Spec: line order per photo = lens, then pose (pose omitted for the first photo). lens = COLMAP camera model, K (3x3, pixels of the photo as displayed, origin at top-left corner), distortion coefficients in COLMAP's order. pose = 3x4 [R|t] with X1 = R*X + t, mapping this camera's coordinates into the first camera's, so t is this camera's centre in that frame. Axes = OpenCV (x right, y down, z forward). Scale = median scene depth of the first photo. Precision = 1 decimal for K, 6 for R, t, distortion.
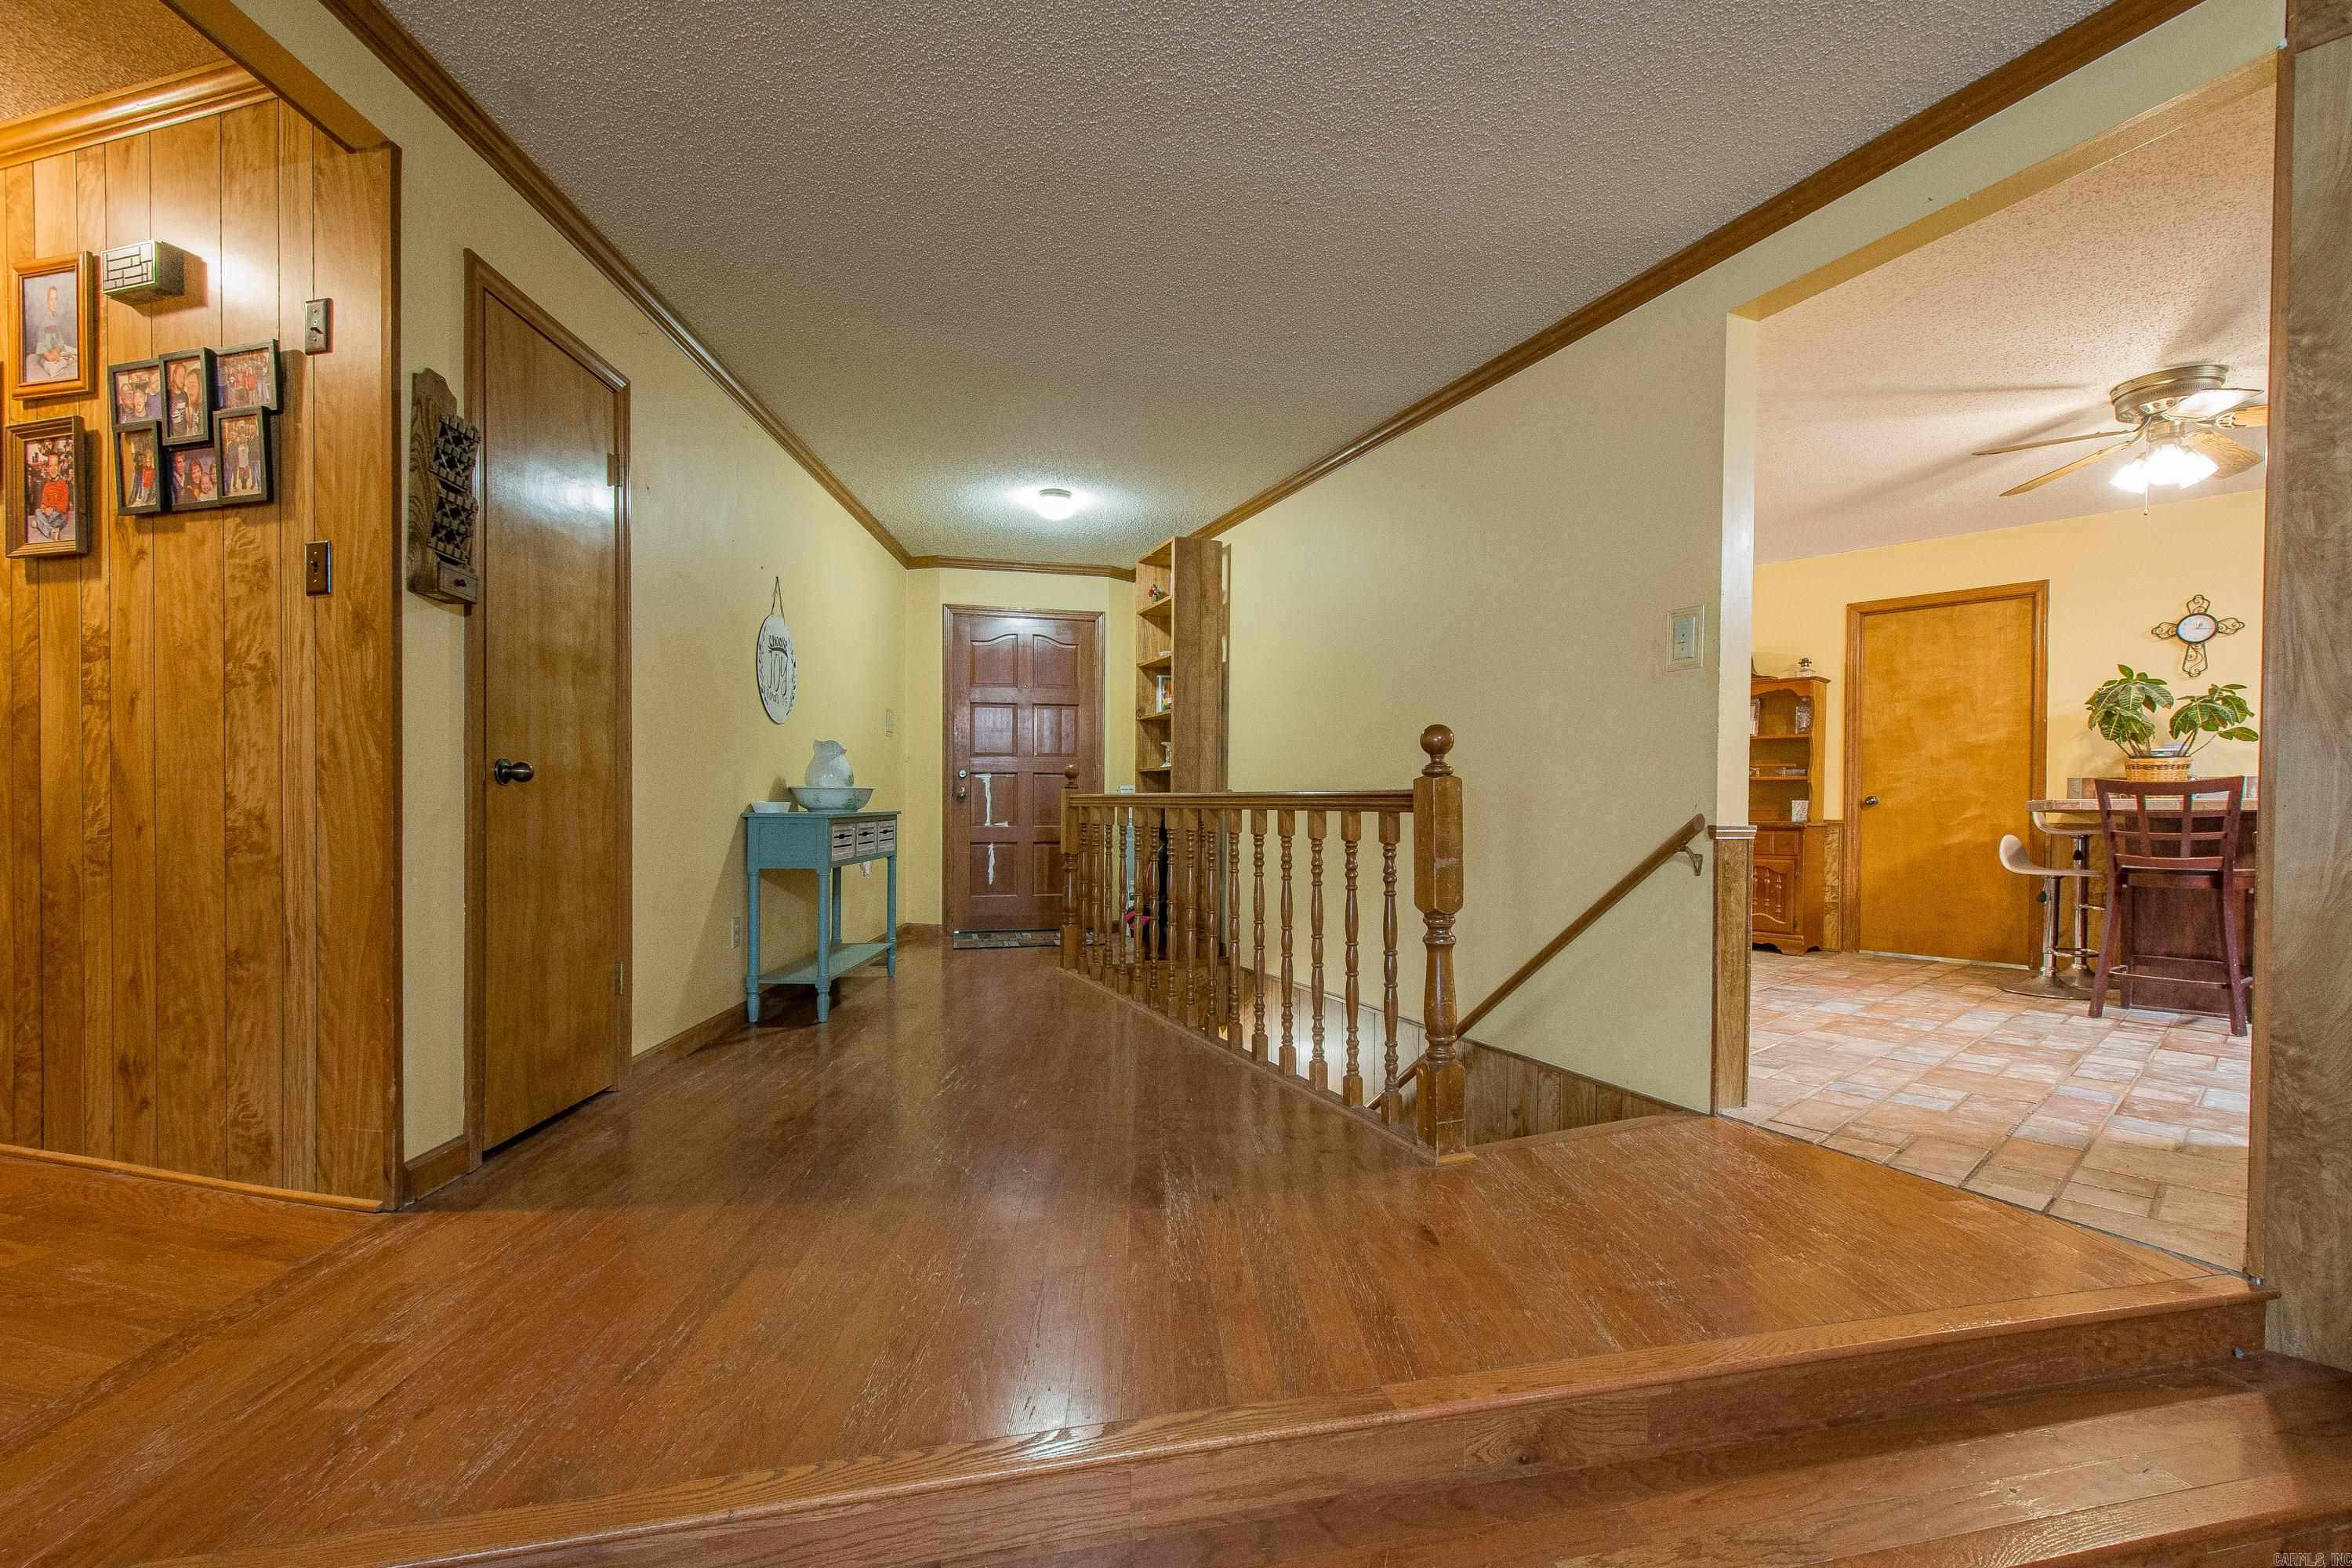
lens RADIAL K [[1036.8, 0, 1191.5], [0, 1036.8, 819.5], [0, 0, 1]] dist [0.018417, -0.004752]
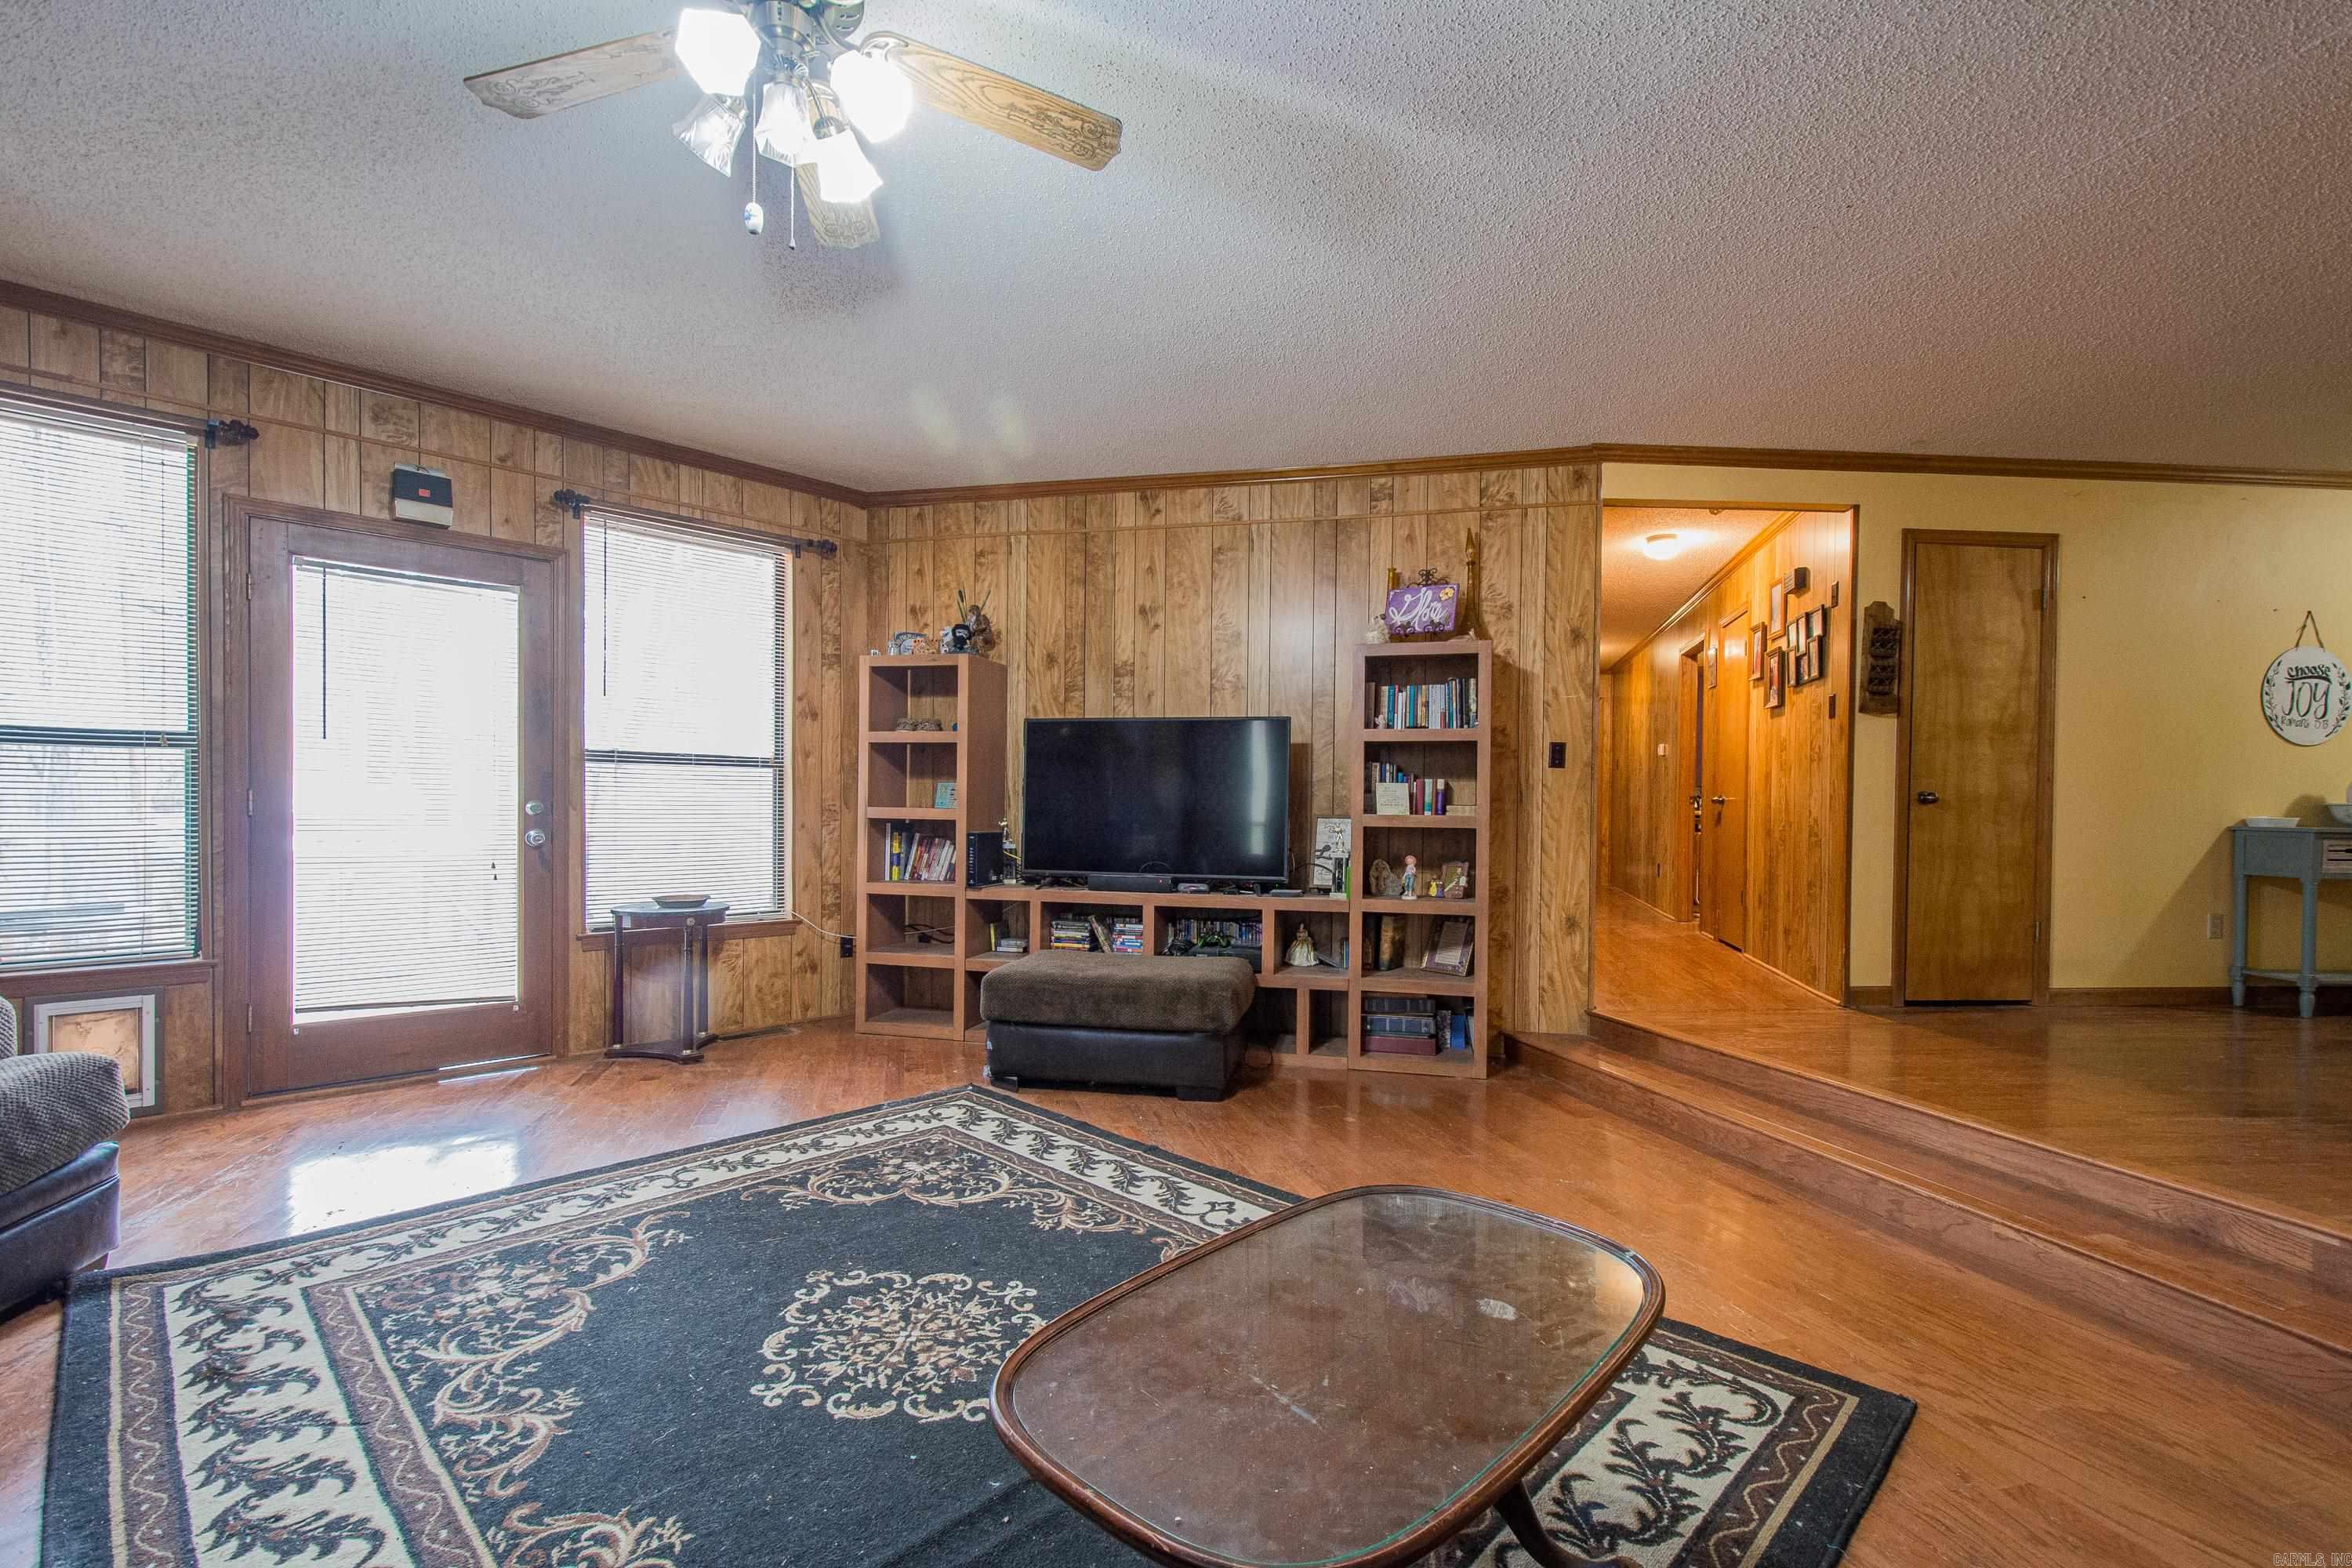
lens RADIAL K [[1053.1, 0, 1186.9], [0, 1053.1, 818.4], [0, 0, 1]] dist [0.012563, -0.004462]
pose [[0.046637, 0.004428, -0.998902, 0.941647], [-0.025144, 0.999679, 0.003258, 0.014110], [0.998595, 0.024964, 0.046734, -0.312369]]
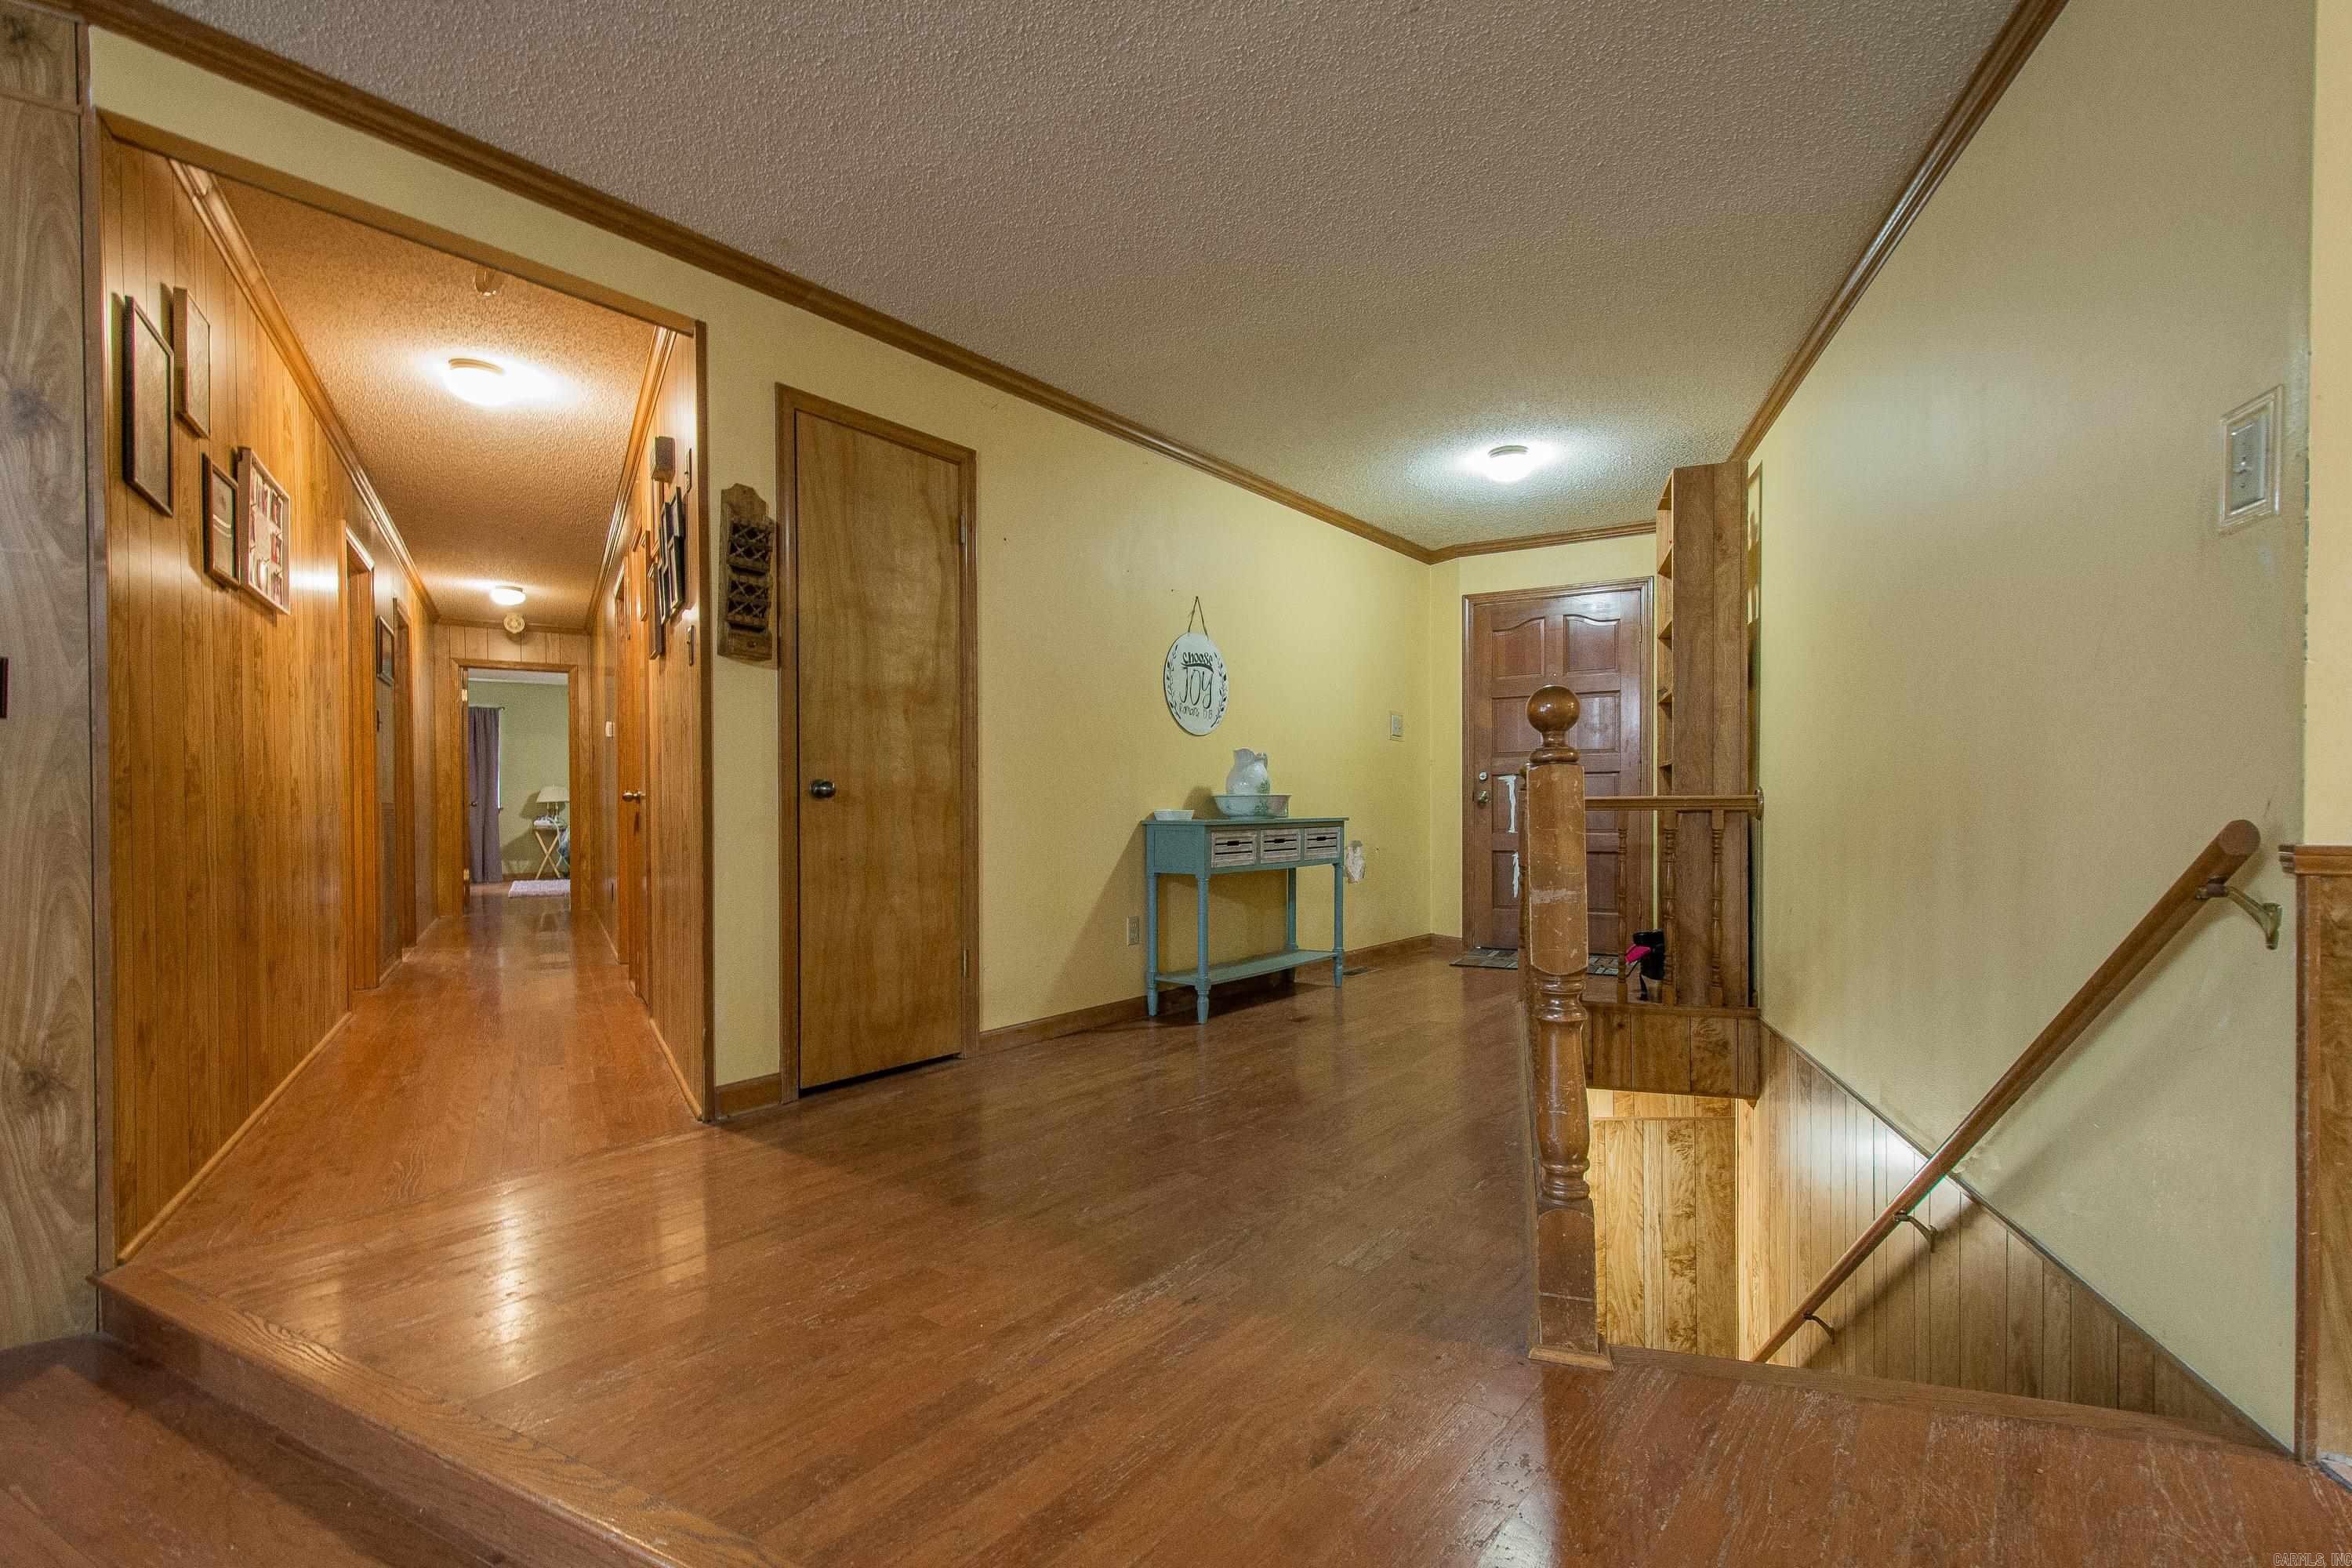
lens RADIAL K [[1036.8, 0, 1191.5], [0, 1036.8, 819.5], [0, 0, 1]] dist [0.018417, -0.004752]
pose [[0.752954, -0.002506, -0.658068, 0.415065], [-0.000523, 0.999990, -0.004406, -0.003431], [0.658072, 0.003661, 0.752946, 0.293586]]
